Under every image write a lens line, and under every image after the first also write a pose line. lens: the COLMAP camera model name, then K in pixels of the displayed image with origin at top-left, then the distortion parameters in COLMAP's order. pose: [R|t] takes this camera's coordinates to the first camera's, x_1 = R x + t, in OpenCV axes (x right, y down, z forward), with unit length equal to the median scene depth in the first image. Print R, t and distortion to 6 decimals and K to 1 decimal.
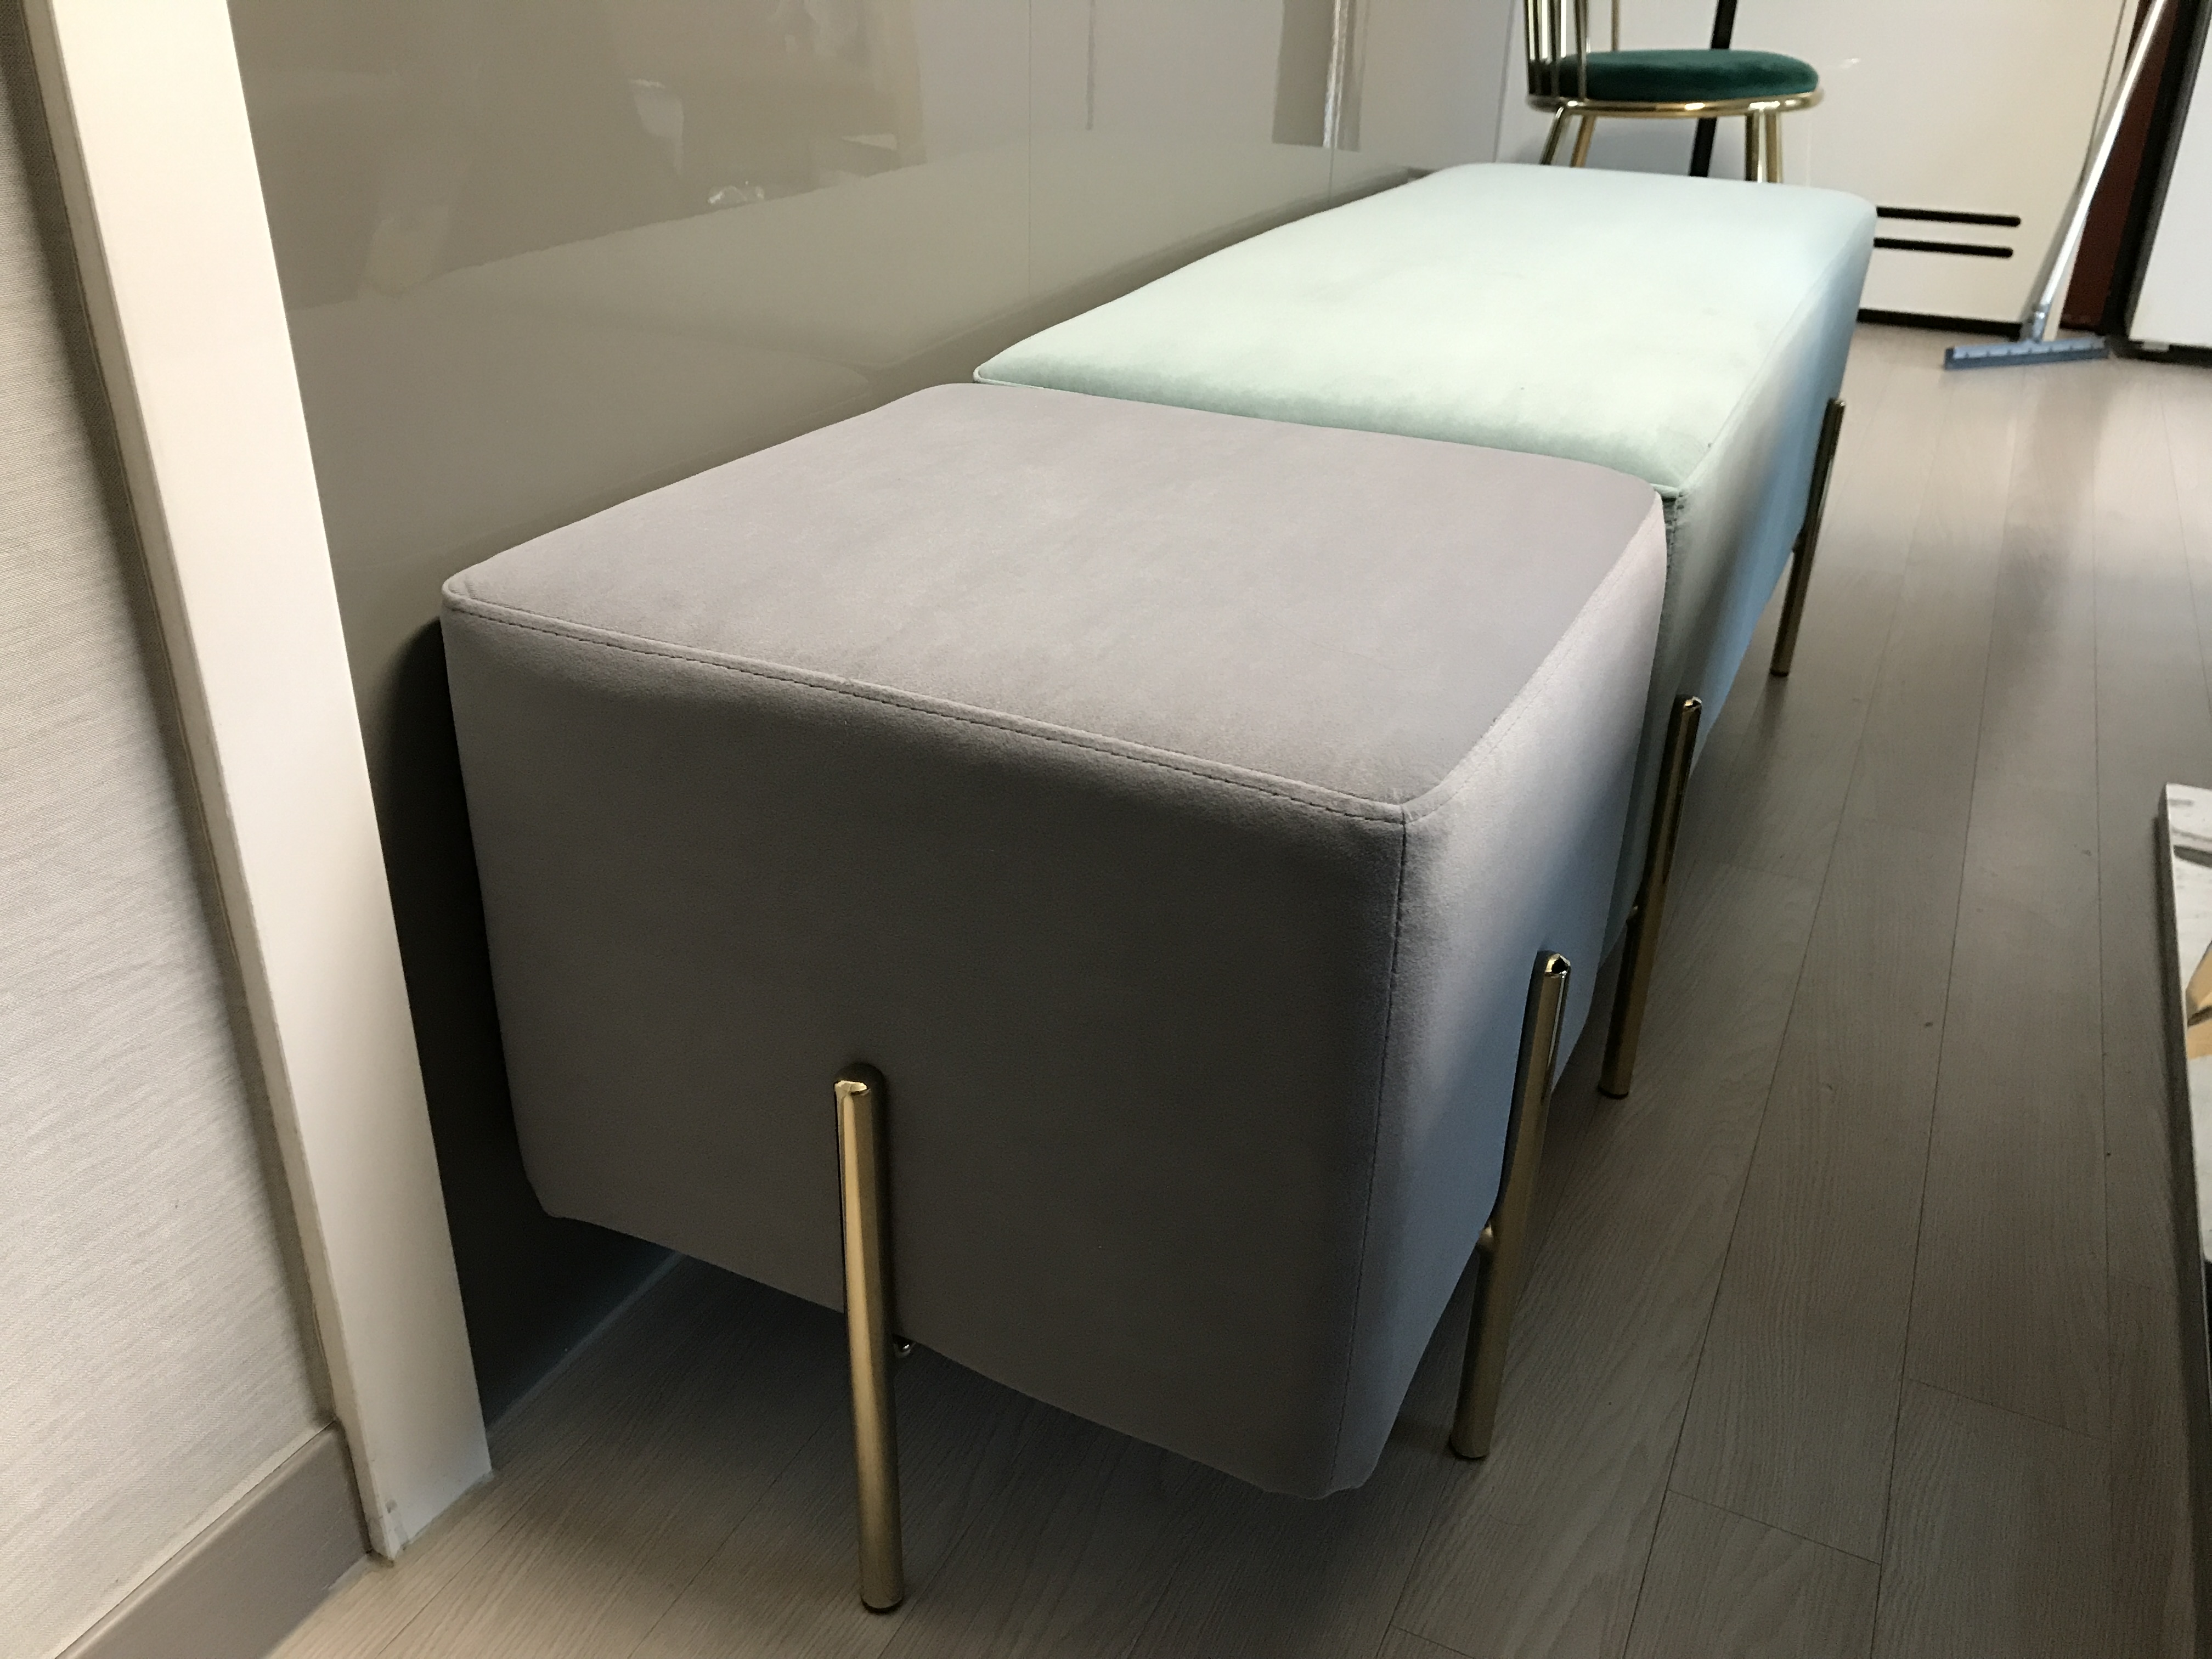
lens RADIAL K [[1803.8, 0, 1093.2], [0, 1803.8, 743.7], [0, 0, 1]] dist [0.101148, -0.159950]
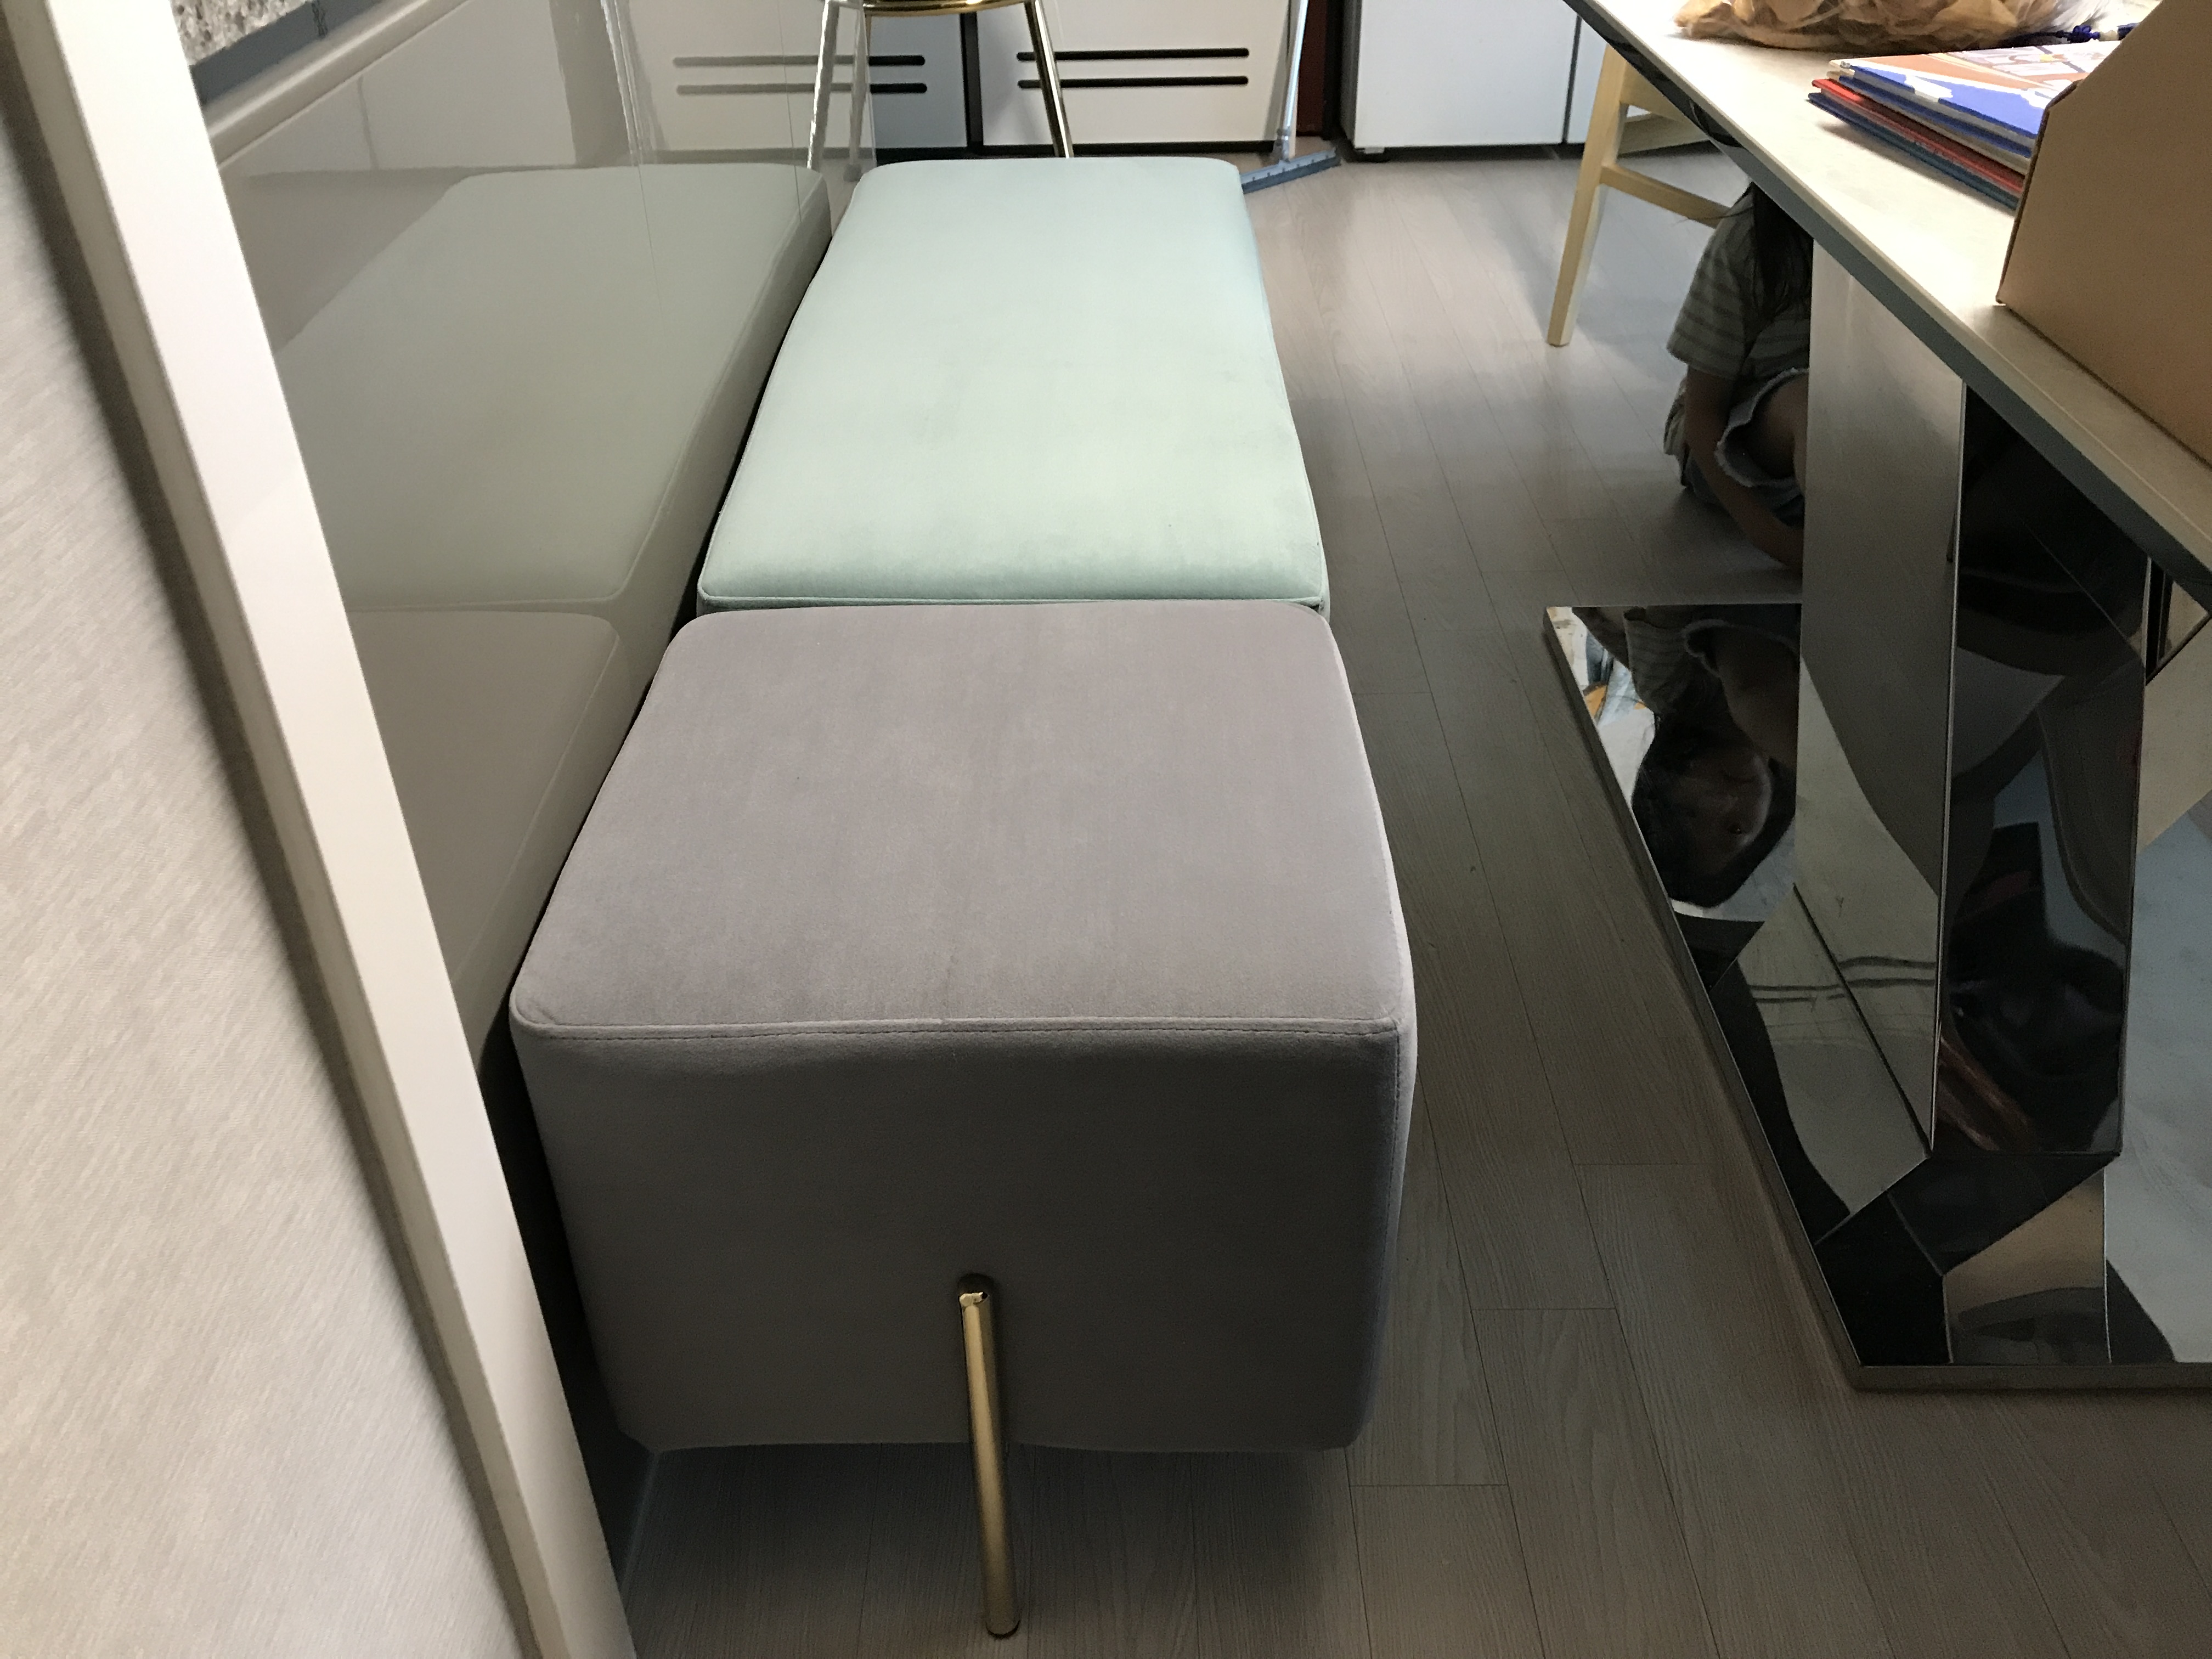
lens RADIAL K [[1803.8, 0, 1093.2], [0, 1803.8, 743.7], [0, 0, 1]] dist [0.101148, -0.159950]
pose [[0.903096, -0.262499, 0.339870, -0.387046], [0.220190, 0.962523, 0.158319, -0.368330], [-0.368691, -0.068141, 0.927051, -0.198254]]
